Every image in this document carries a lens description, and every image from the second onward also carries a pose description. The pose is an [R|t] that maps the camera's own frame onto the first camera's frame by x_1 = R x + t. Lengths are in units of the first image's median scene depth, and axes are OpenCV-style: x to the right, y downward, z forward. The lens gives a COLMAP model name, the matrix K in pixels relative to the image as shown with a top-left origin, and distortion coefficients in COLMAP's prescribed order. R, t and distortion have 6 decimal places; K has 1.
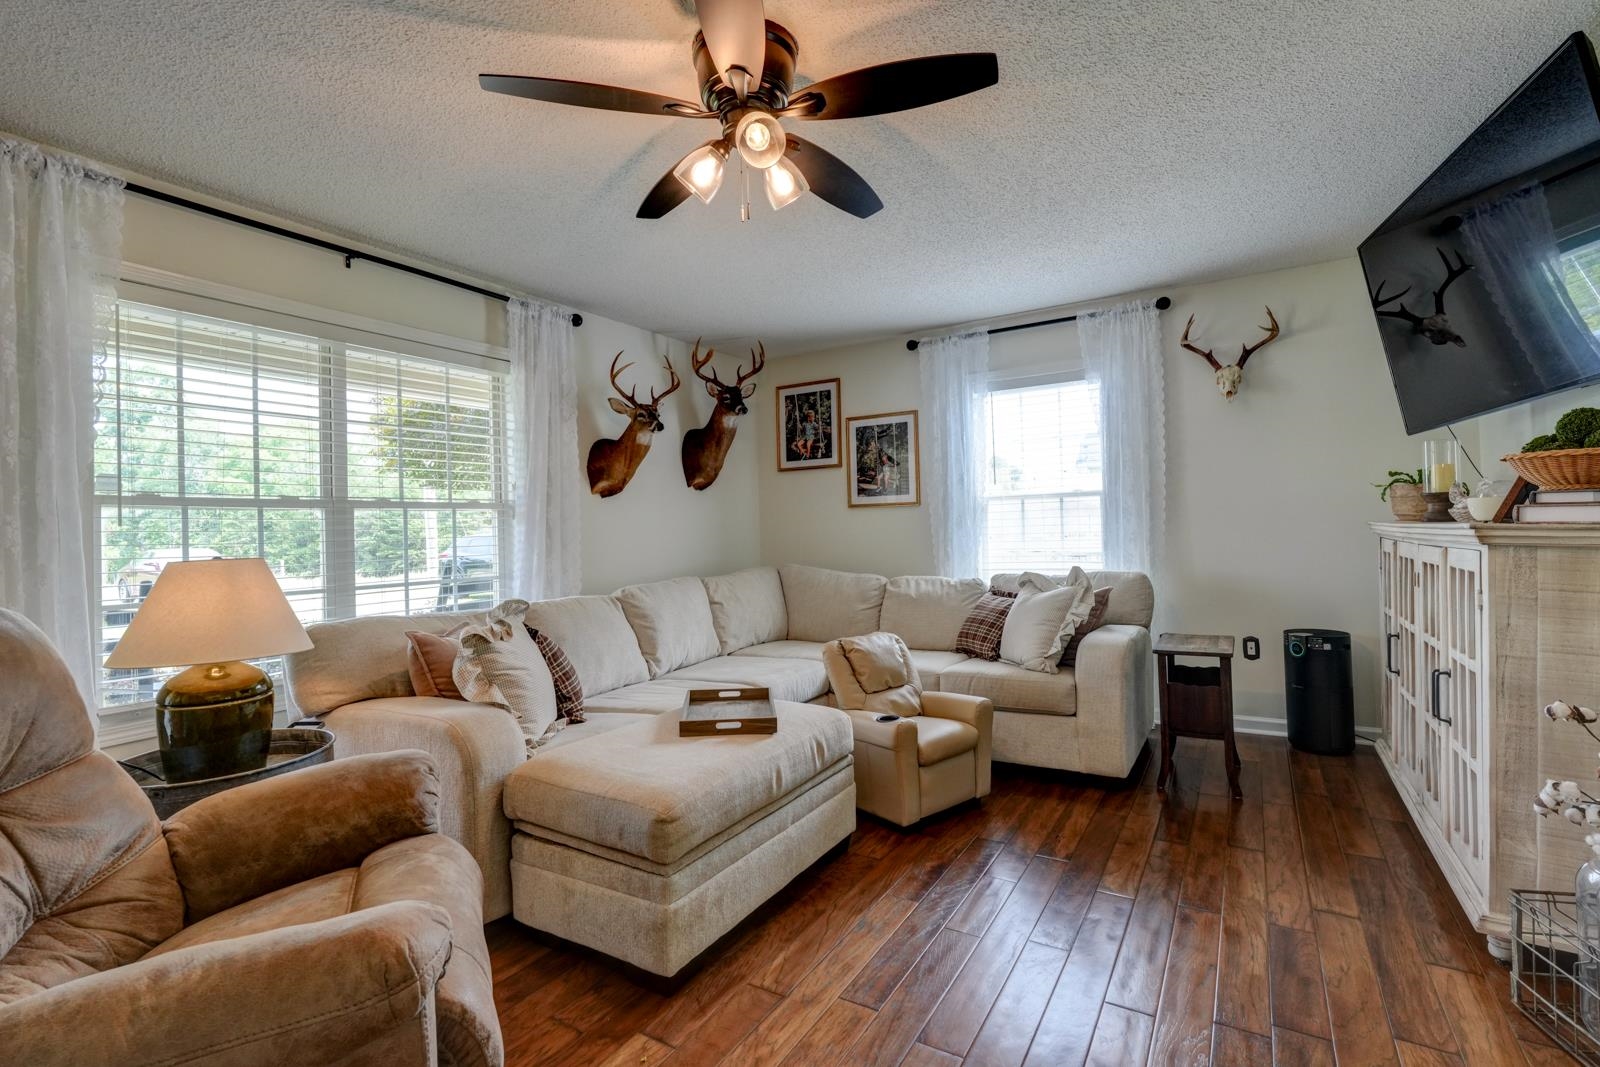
lens RADIAL K [[728.4, 0, 805.9], [0, 728.4, 527.6], [0, 0, 1]] dist [0.001415, 0.000922]
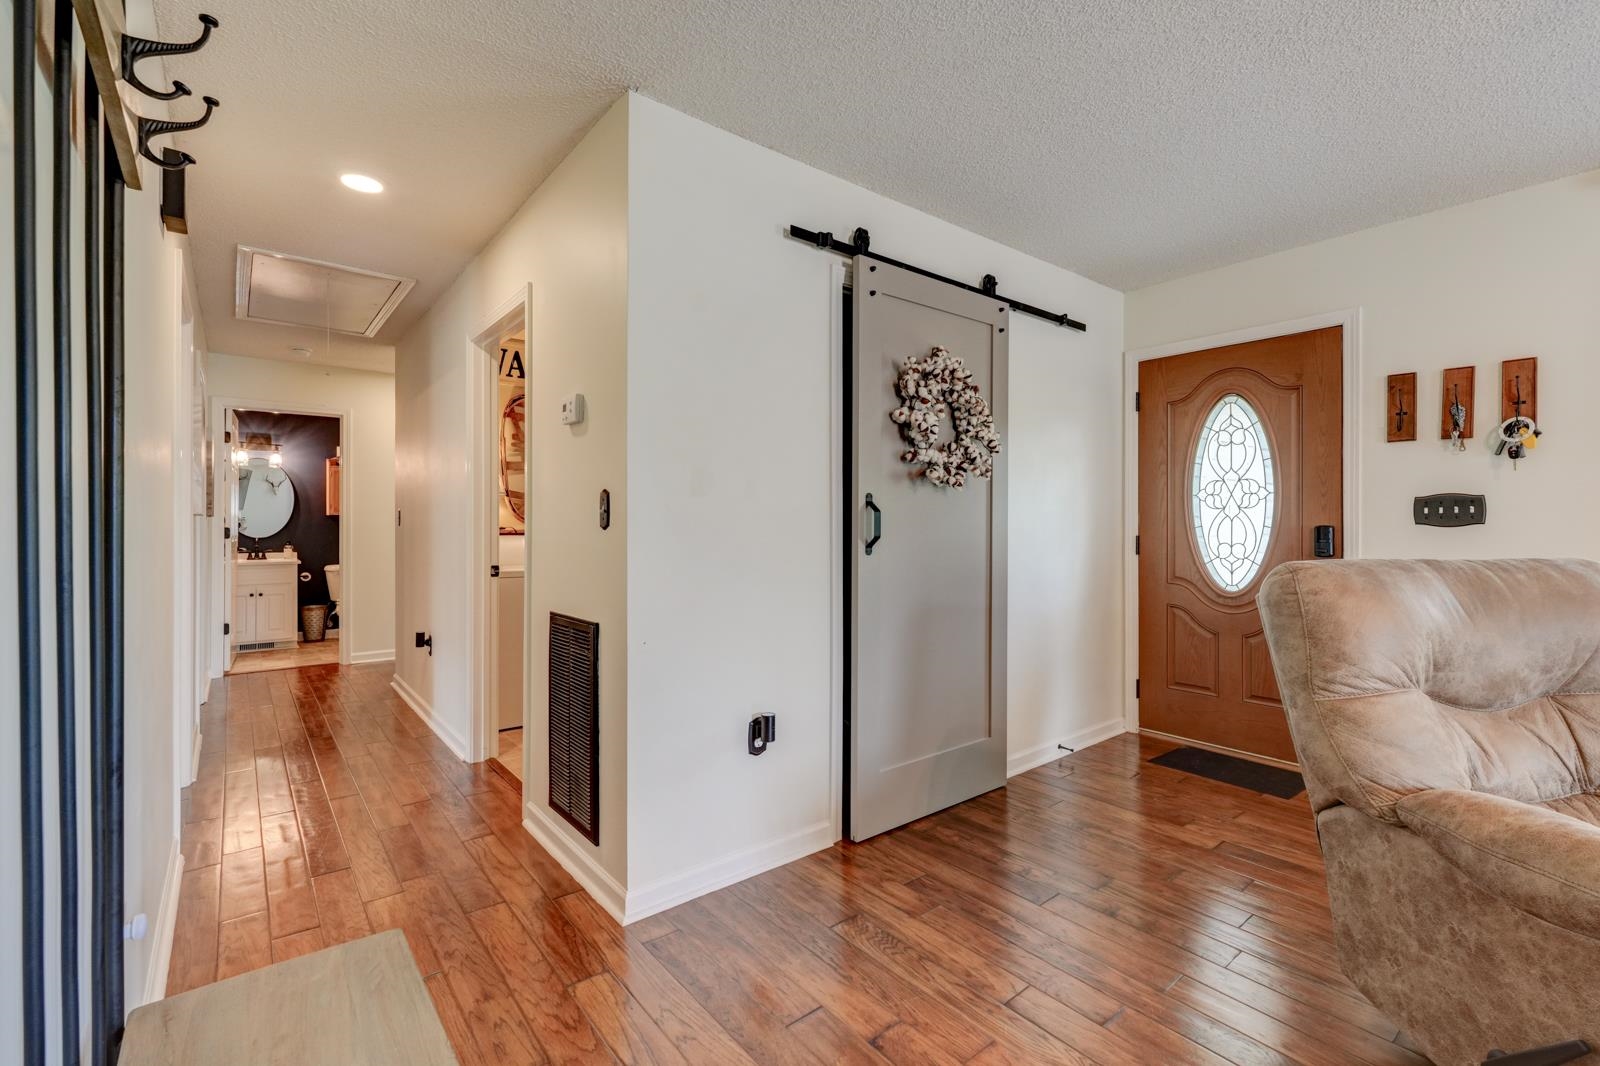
lens RADIAL K [[728.4, 0, 794.8], [0, 728.4, 527.8], [0, 0, 1]] dist [0.001415, 0.000922]
pose [[-0.348816, 0.034895, -0.936541, 0.330145], [0.014027, 0.999389, 0.032013, -0.010131], [0.937086, -0.001971, -0.349092, 0.043234]]
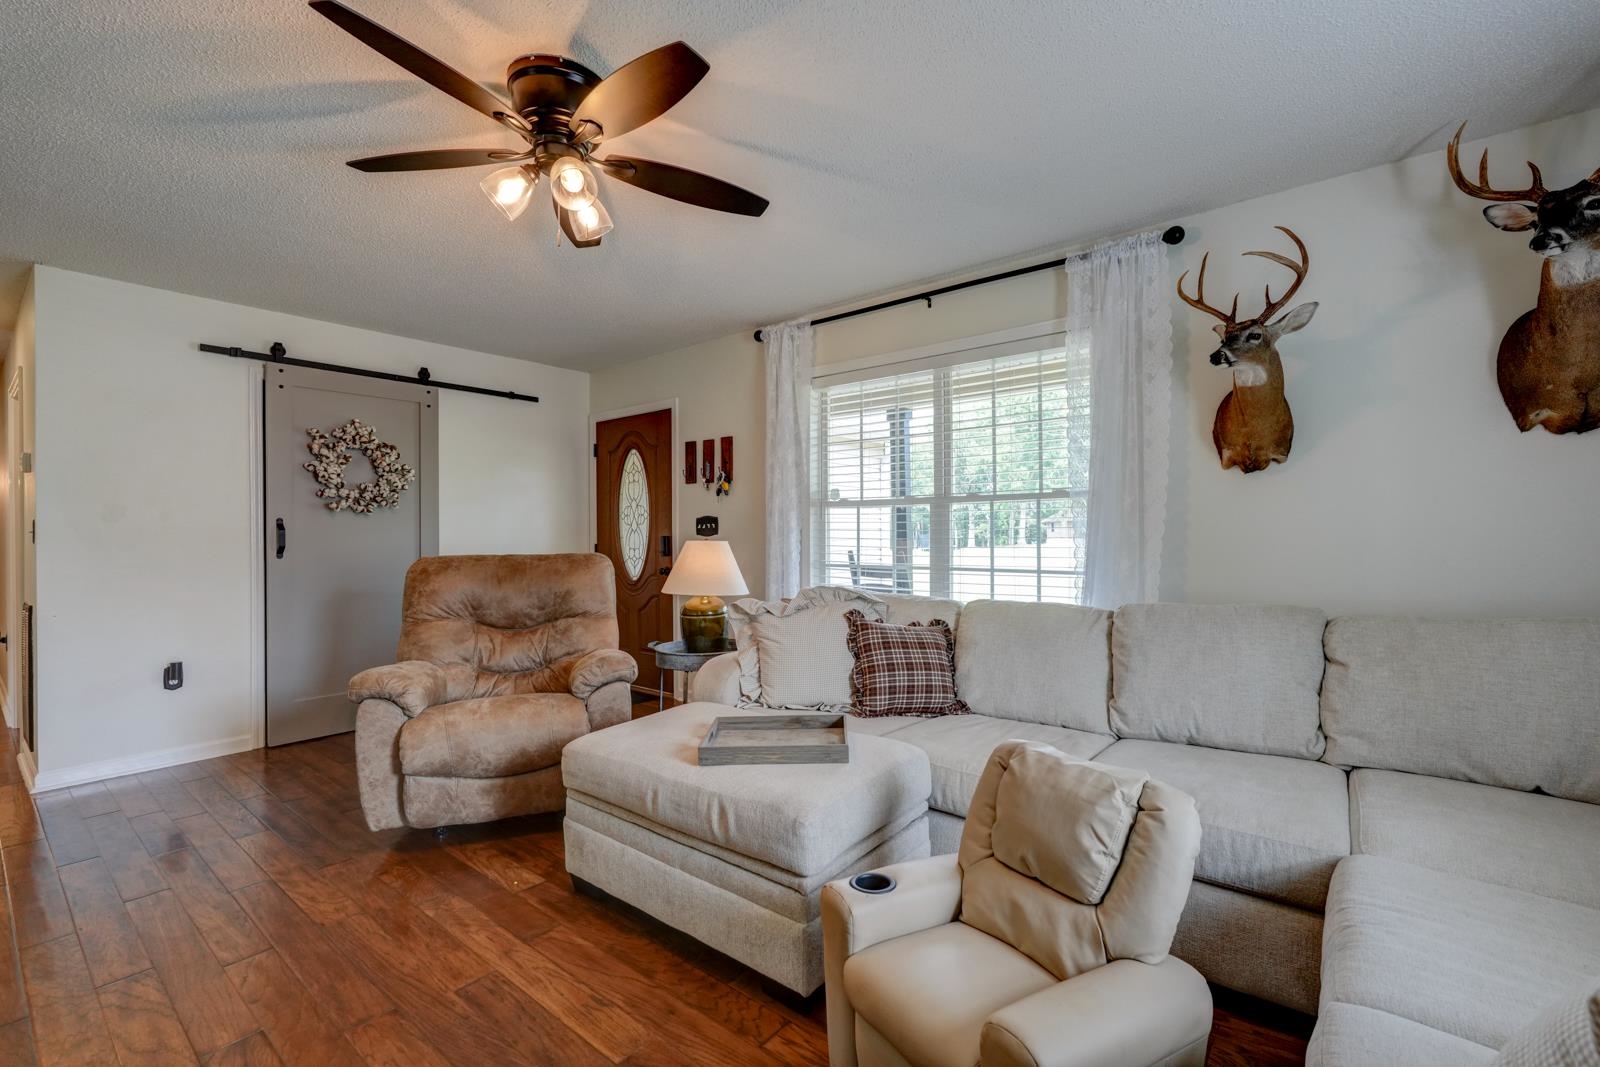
lens RADIAL K [[728.4, 0, 837.3], [0, 728.4, 537.2], [0, 0, 1]] dist [0.001415, 0.000922]
pose [[-0.136351, 0.036037, -0.990005, 0.706363], [0.017055, 0.999275, 0.034025, -0.015930], [0.990514, -0.012245, -0.136867, 1.145353]]
